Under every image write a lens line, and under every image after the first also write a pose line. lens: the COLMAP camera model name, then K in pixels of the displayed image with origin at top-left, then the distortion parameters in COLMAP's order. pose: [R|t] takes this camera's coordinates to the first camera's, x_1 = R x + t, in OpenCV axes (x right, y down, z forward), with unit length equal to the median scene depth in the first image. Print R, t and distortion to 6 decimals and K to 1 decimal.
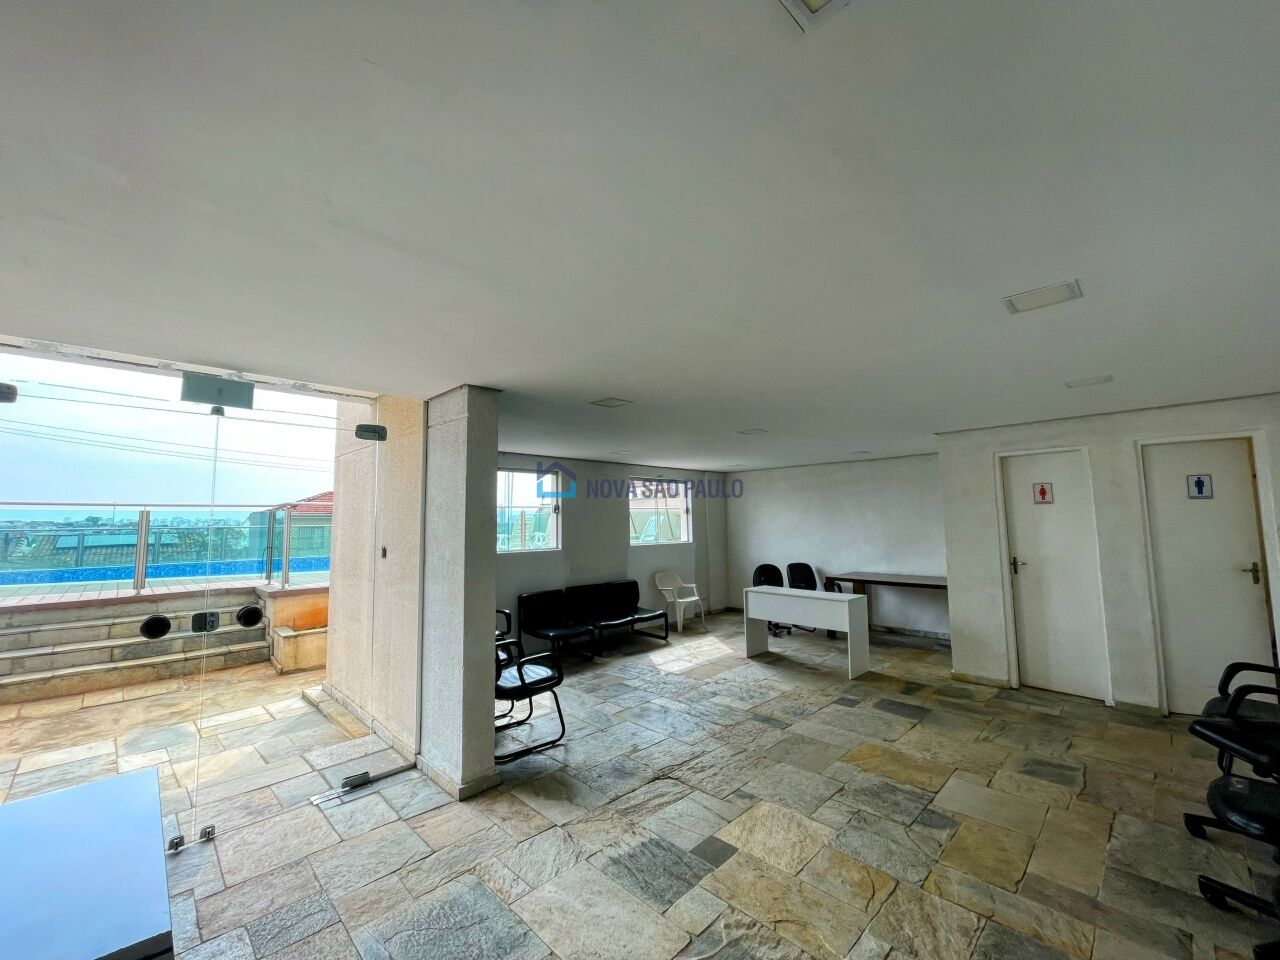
lens RADIAL K [[513.0, 0, 634.8], [0, 513.0, 480.5], [0, 0, 1]] dist [-0.006804, 0.000004]
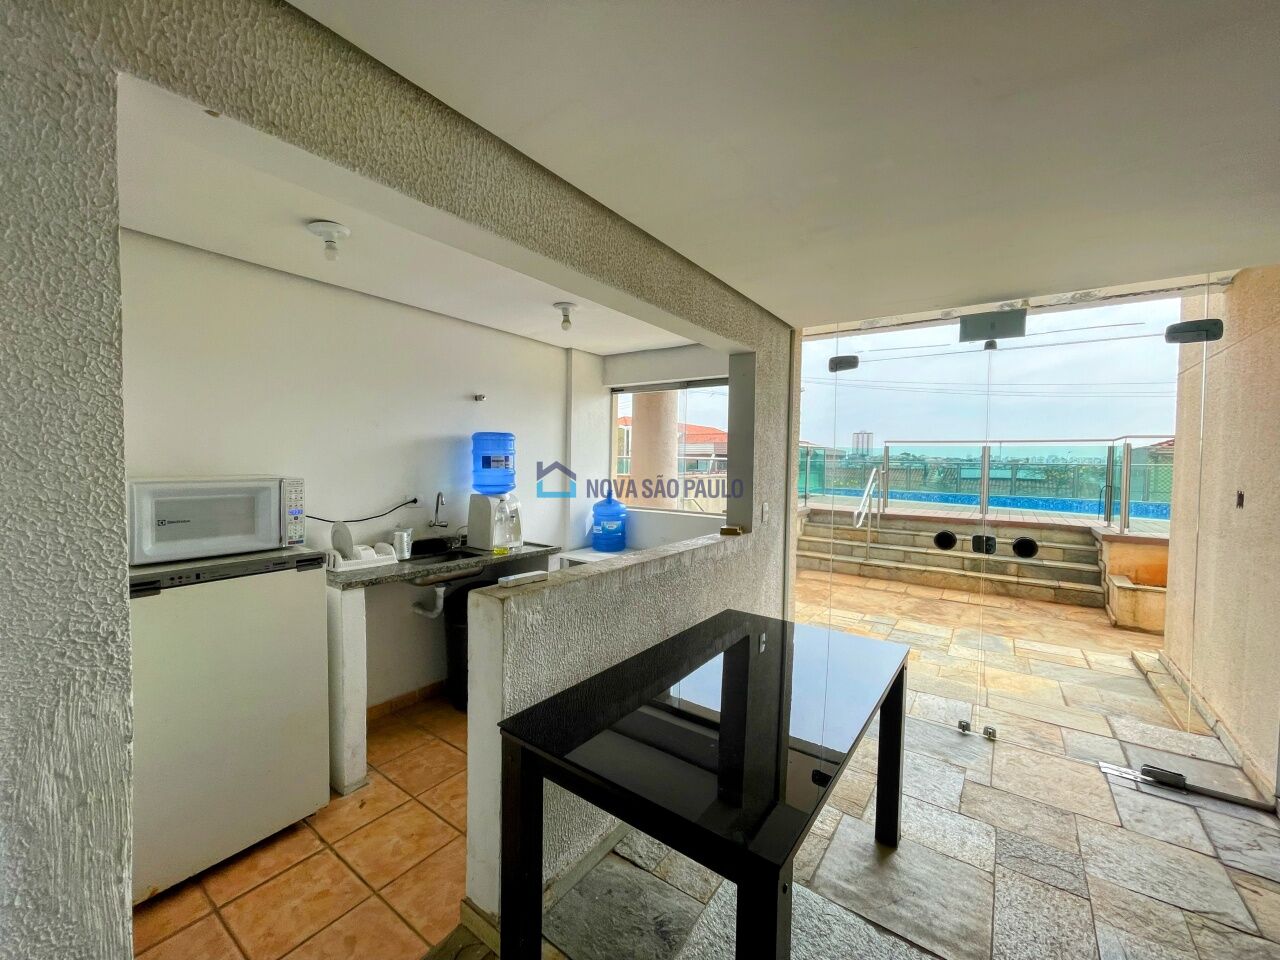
lens RADIAL K [[513.0, 0, 639.9], [0, 513.0, 484.2], [0, 0, 1]] dist [-0.006804, 0.000004]
pose [[0.150762, 0.061697, -0.986643, 0.071338], [0.063539, 0.995382, 0.071953, 0.014969], [0.986526, -0.073538, 0.146146, 0.079825]]
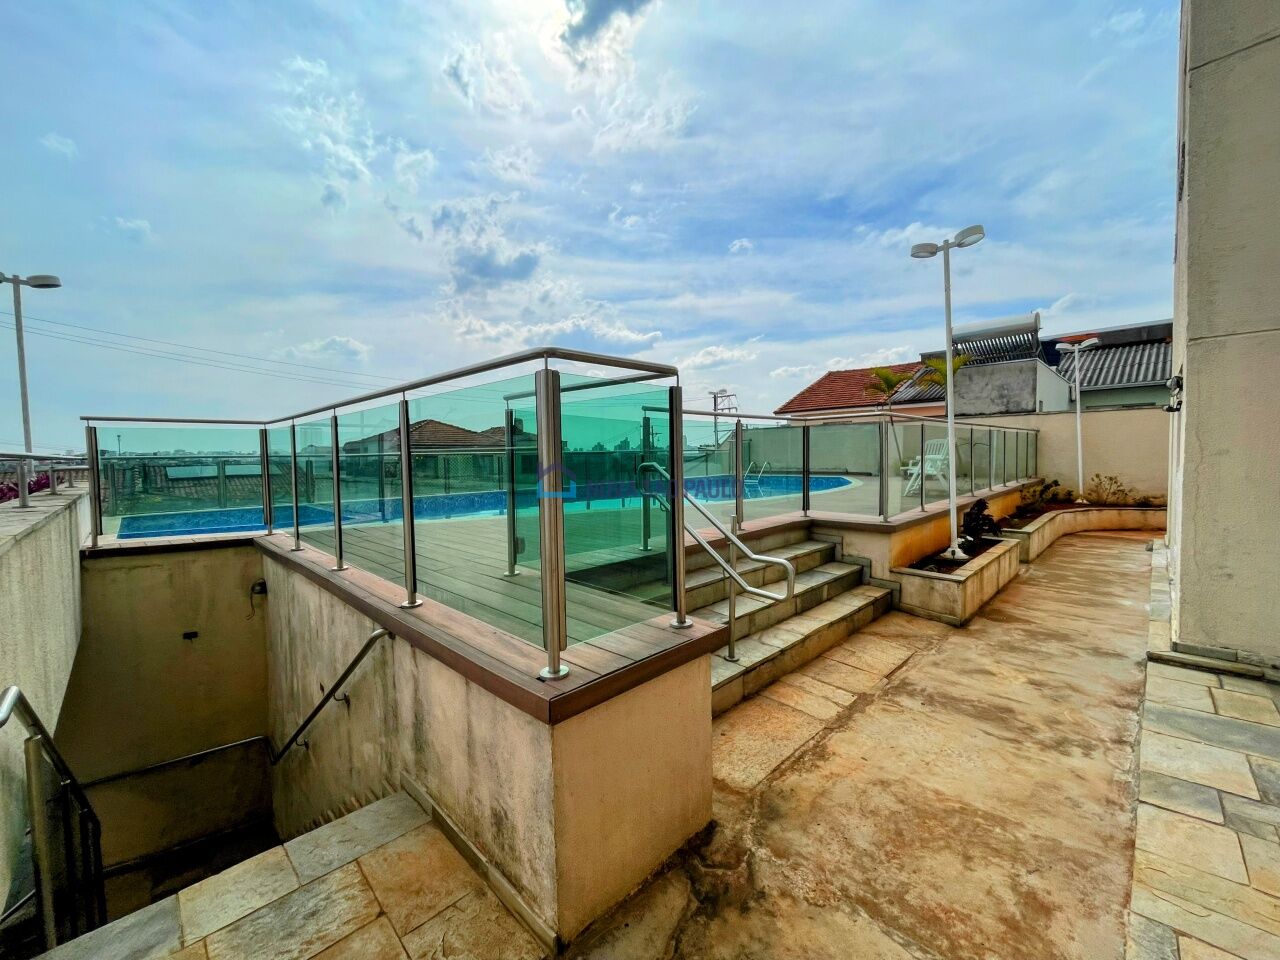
lens RADIAL K [[513.0, 0, 618.2], [0, 513.0, 473.4], [0, 0, 1]] dist [-0.006804, 0.000004]
pose [[0.999782, 0.001765, -0.020816, -1.630800], [0.001121, 0.990457, 0.137816, 0.039435], [0.020860, -0.137809, 0.990239, 0.294340]]
